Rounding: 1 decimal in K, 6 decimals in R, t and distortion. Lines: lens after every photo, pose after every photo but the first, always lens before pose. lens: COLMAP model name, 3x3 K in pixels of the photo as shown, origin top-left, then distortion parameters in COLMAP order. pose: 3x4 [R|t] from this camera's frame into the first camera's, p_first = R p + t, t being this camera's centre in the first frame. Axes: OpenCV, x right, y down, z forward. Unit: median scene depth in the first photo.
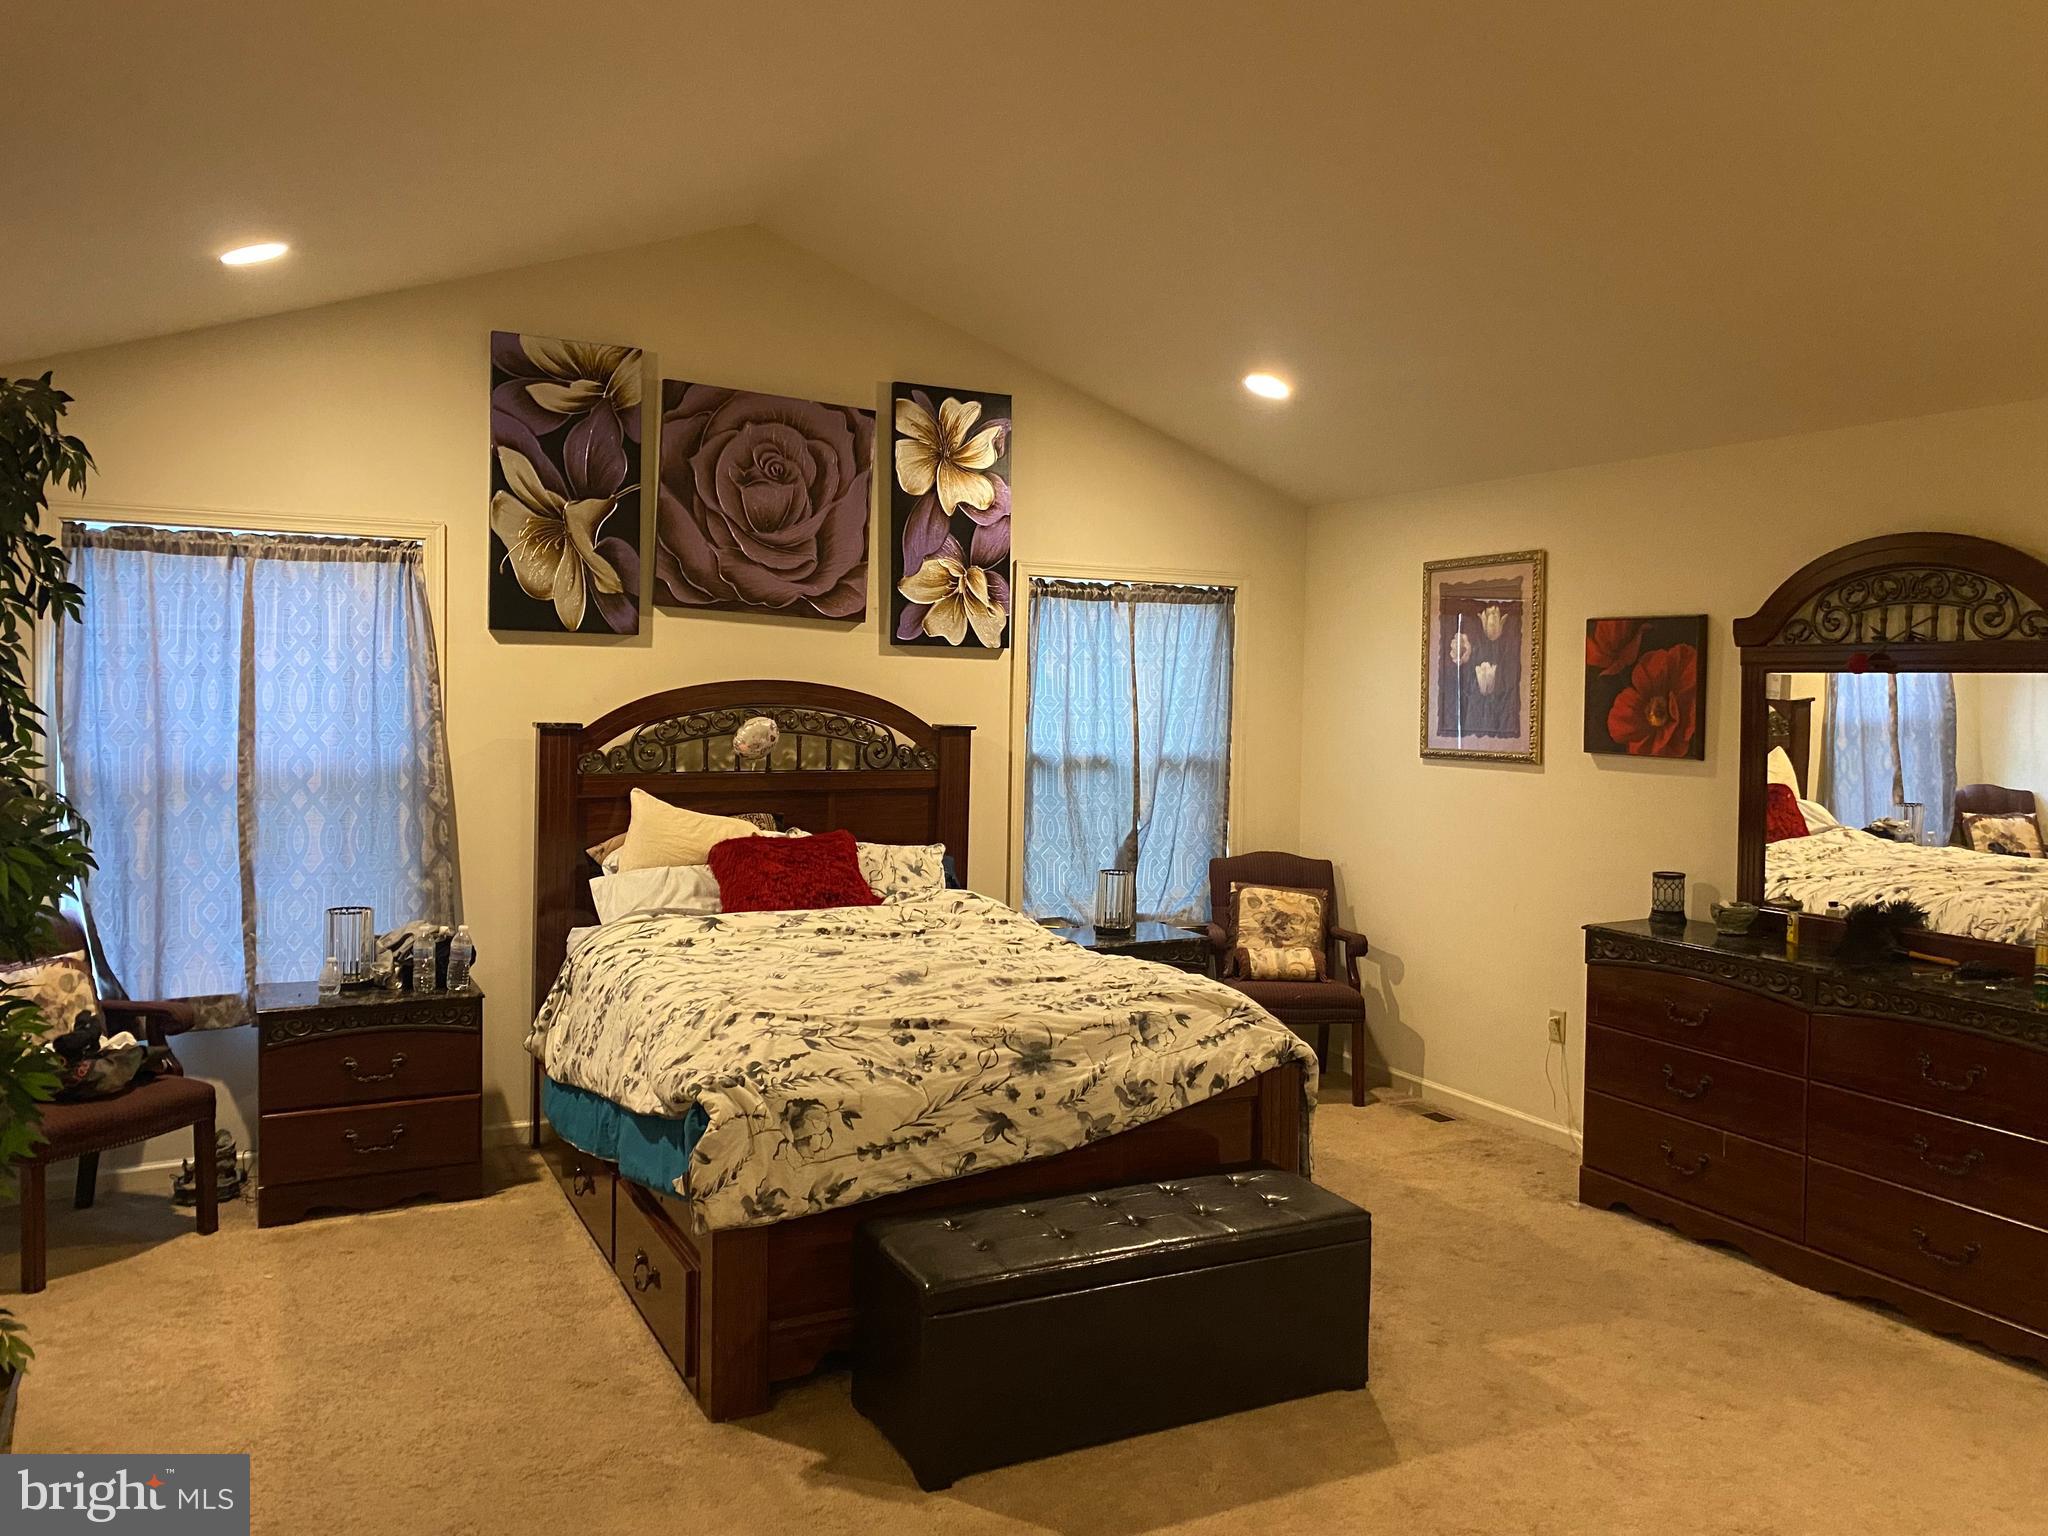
lens RADIAL K [[1529.4, 0, 1029.8], [0, 1529.4, 737.0], [0, 0, 1]] dist [0.115609, -0.213703]
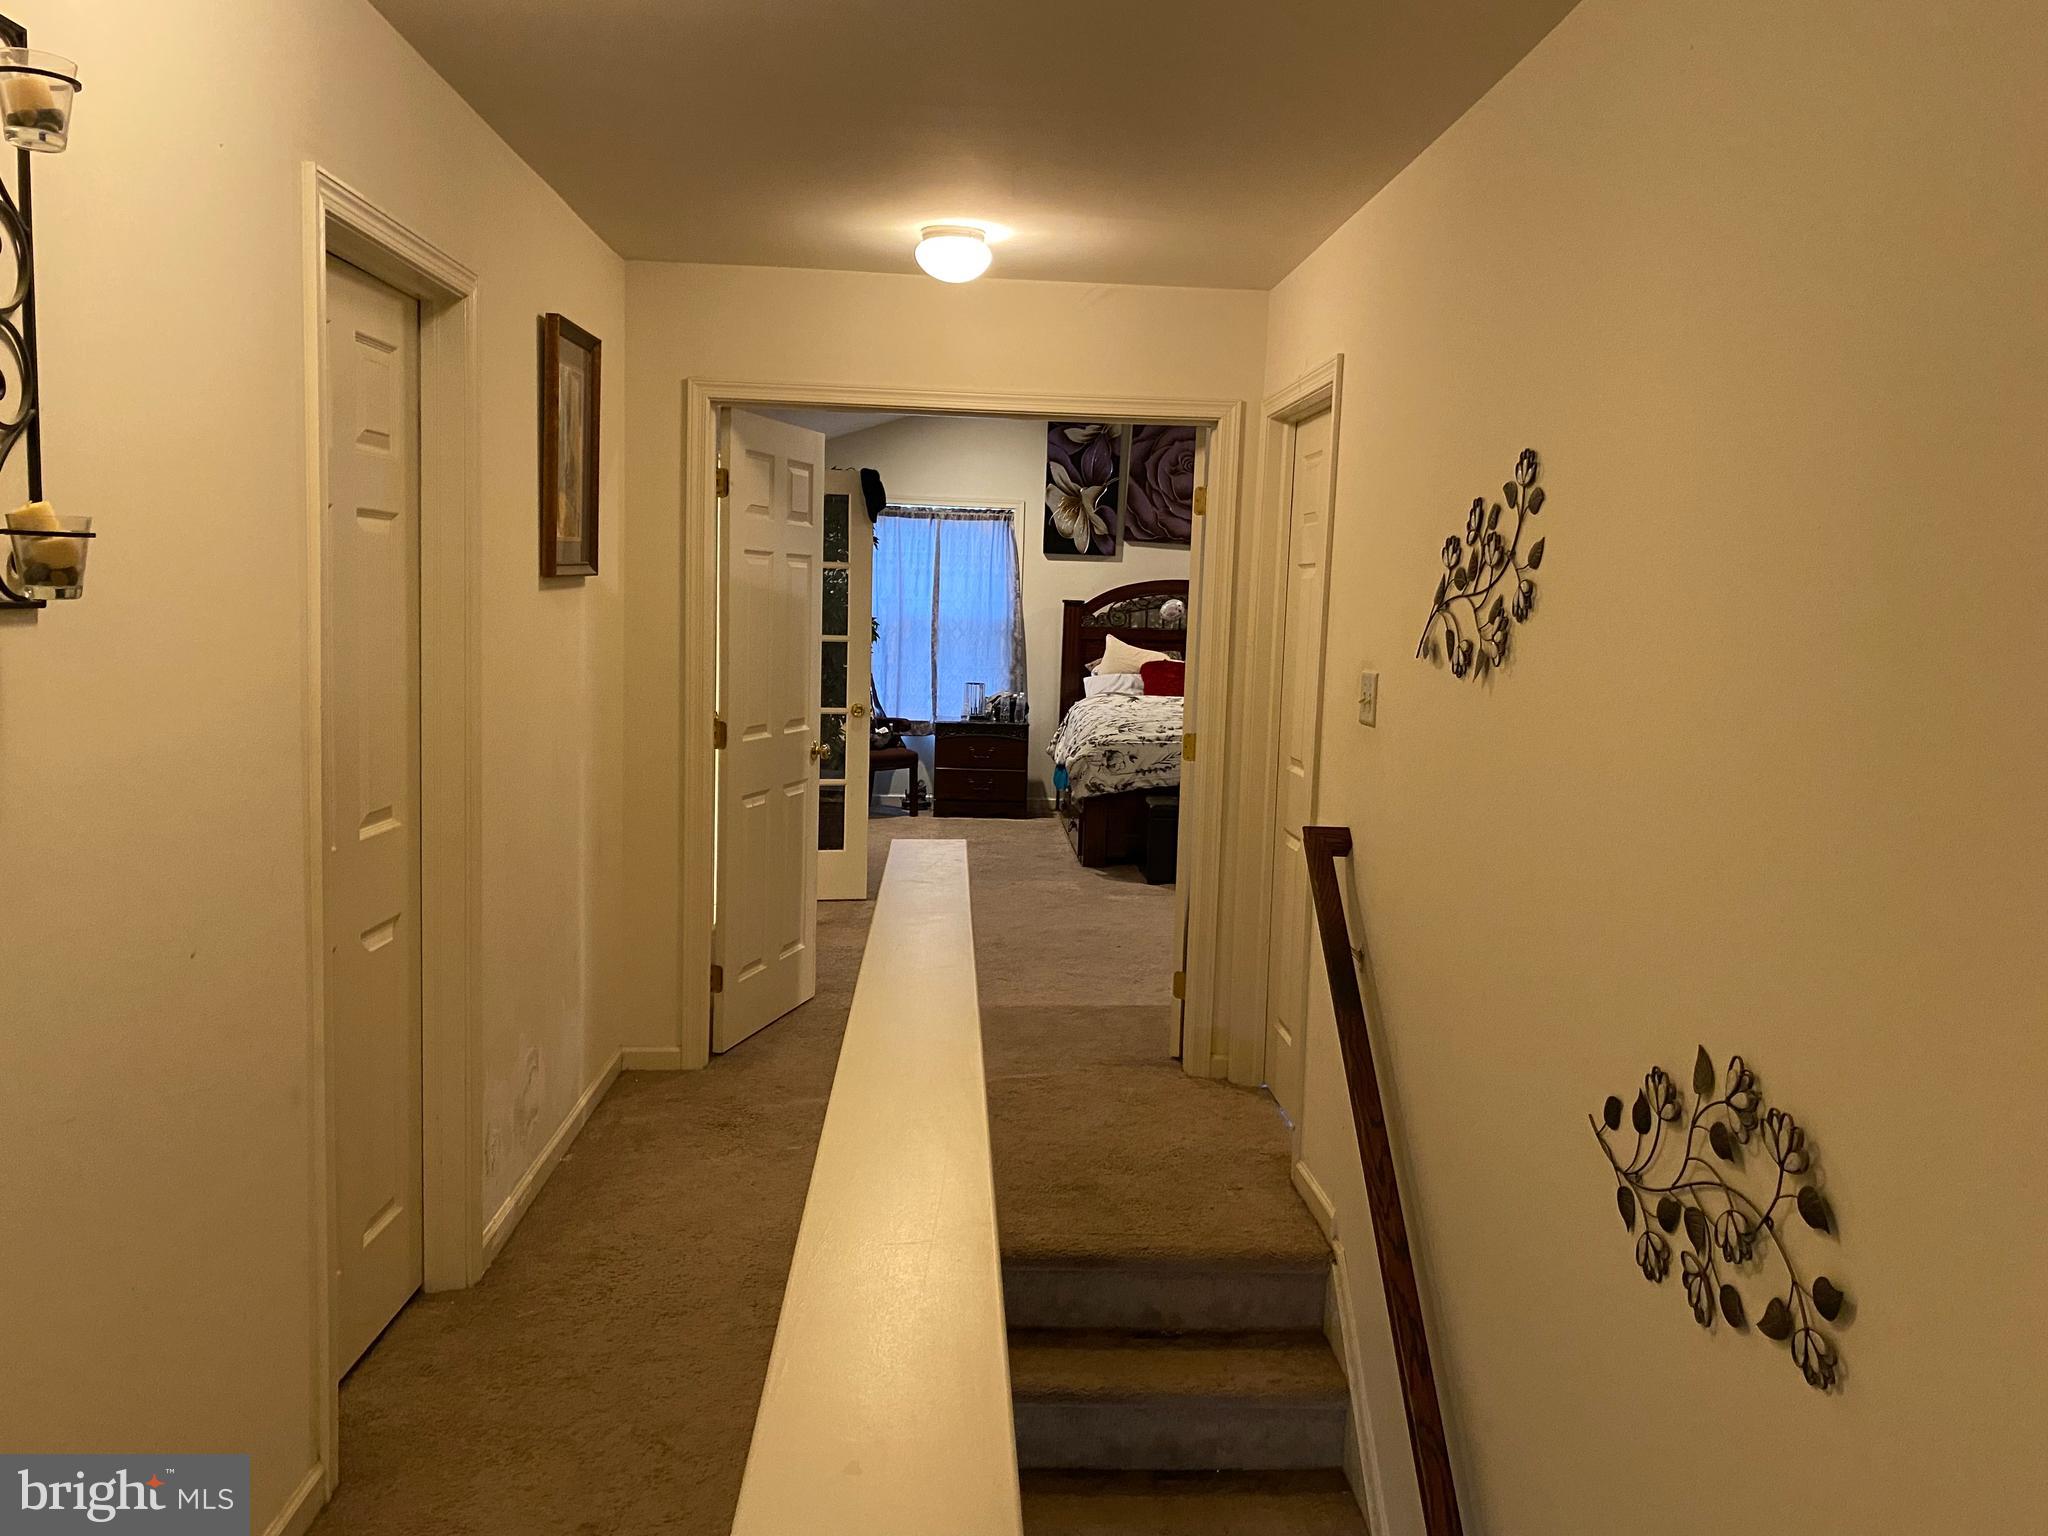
lens RADIAL K [[1538.2, 0, 1024.0], [0, 1538.2, 768.0], [0, 0, 1]] dist [0.007193, -0.029770]
pose [[0.909383, 0.061270, -0.411422, 0.466936], [-0.029764, 0.996142, 0.082560, 0.044652], [0.414893, -0.062833, 0.907698, -0.843851]]
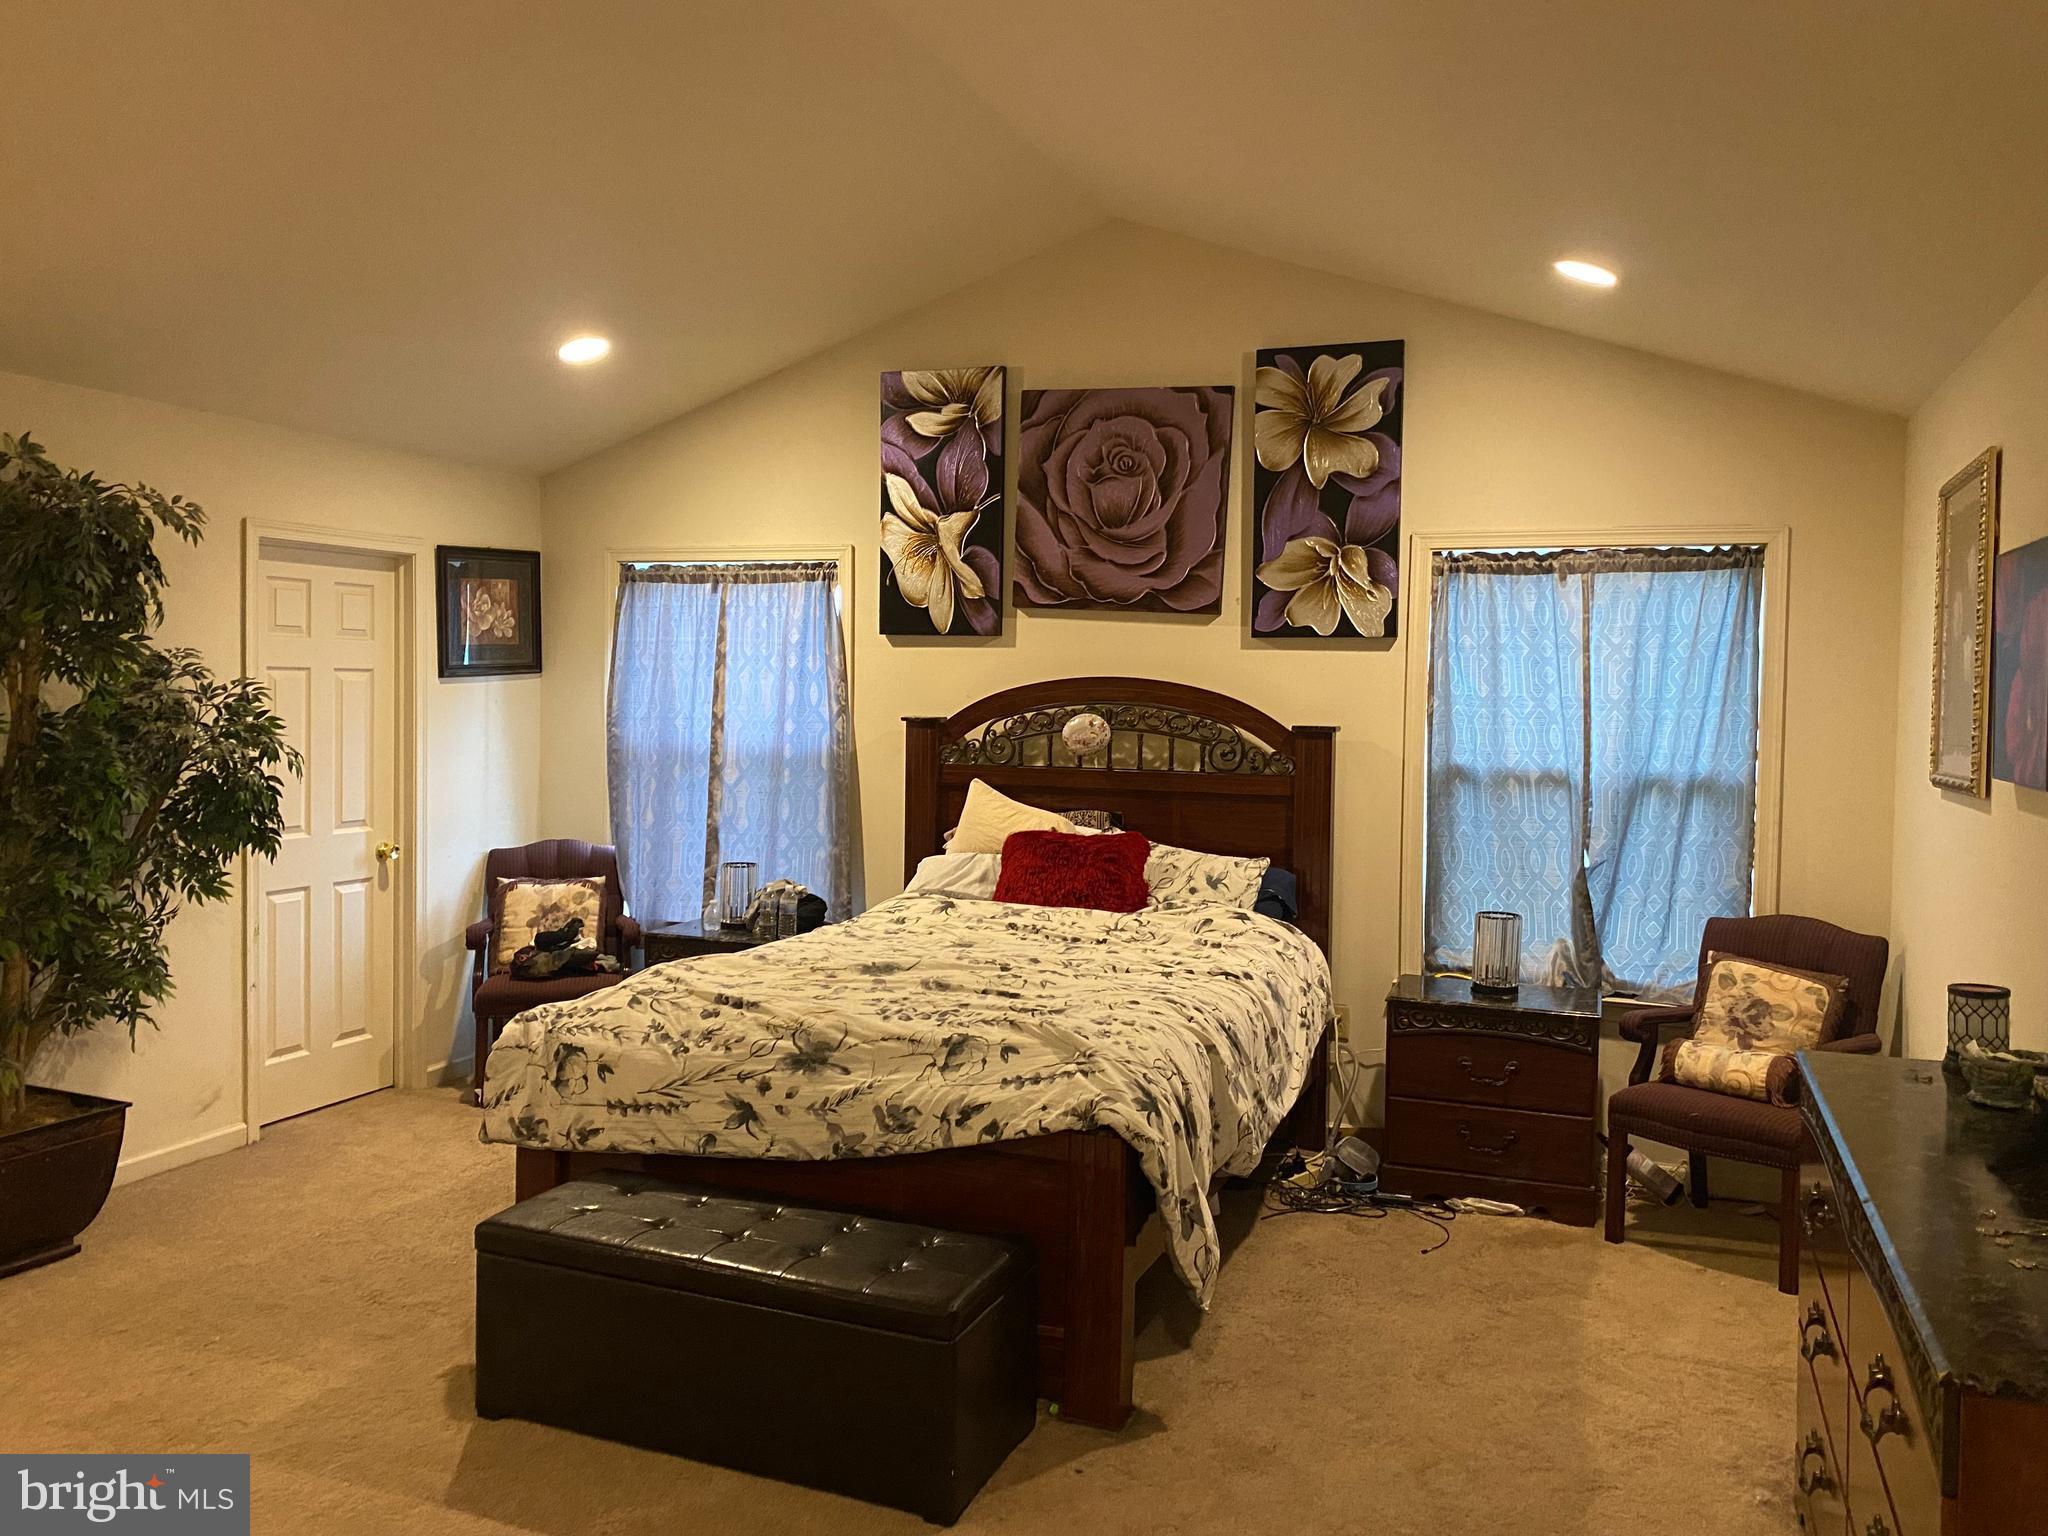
lens RADIAL K [[1529.4, 0, 1029.8], [0, 1529.4, 737.0], [0, 0, 1]] dist [0.115609, -0.213703]
pose [[0.659066, 0.017620, -0.751879, 0.573234], [-0.029171, 0.999572, -0.002146, 0.005715], [0.751519, 0.023348, 0.659298, 0.330872]]
